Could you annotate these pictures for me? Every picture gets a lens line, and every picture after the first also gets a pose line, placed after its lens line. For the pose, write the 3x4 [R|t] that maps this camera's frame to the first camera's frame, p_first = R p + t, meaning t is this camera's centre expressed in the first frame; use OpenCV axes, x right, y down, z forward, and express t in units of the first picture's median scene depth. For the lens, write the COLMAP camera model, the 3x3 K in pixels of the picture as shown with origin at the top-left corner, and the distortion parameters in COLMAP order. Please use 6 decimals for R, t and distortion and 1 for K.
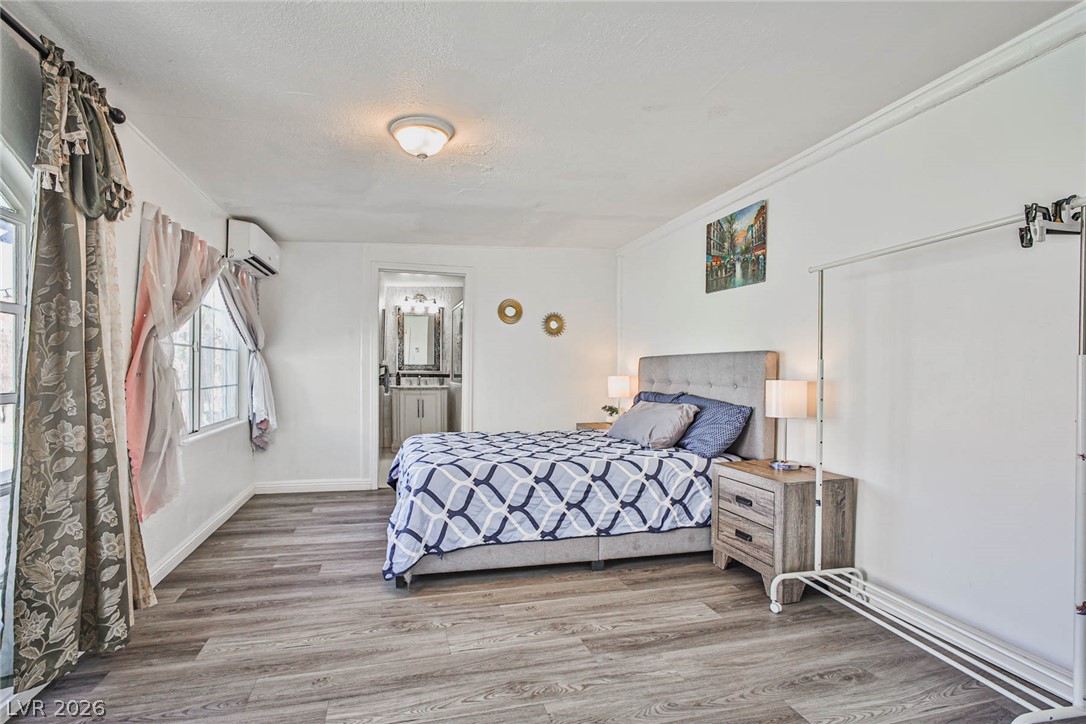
lens RADIAL K [[490.9, 0, 534.4], [0, 490.9, 363.2], [0, 0, 1]] dist [-0.020030, 0.000124]
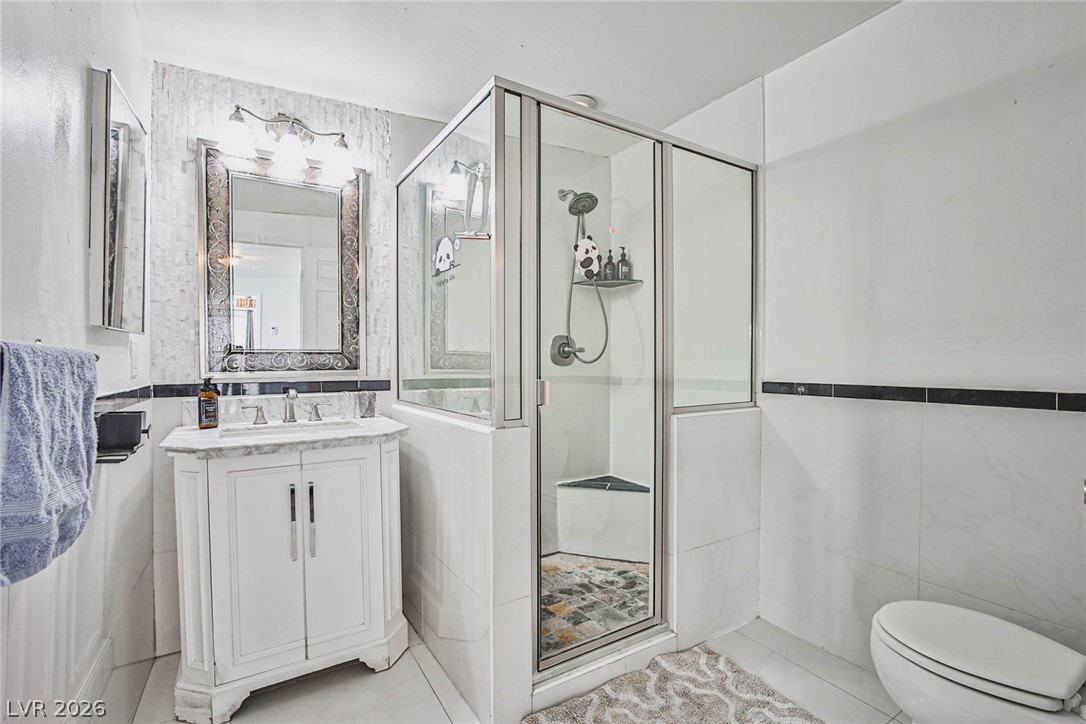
lens RADIAL K [[490.9, 0, 534.4], [0, 490.9, 363.2], [0, 0, 1]] dist [-0.020030, 0.000124]
pose [[0.965888, -0.007513, 0.258850, -0.167066], [0.002689, 0.999816, 0.018983, 0.005386], [-0.258945, -0.017639, 0.965731, 0.673217]]
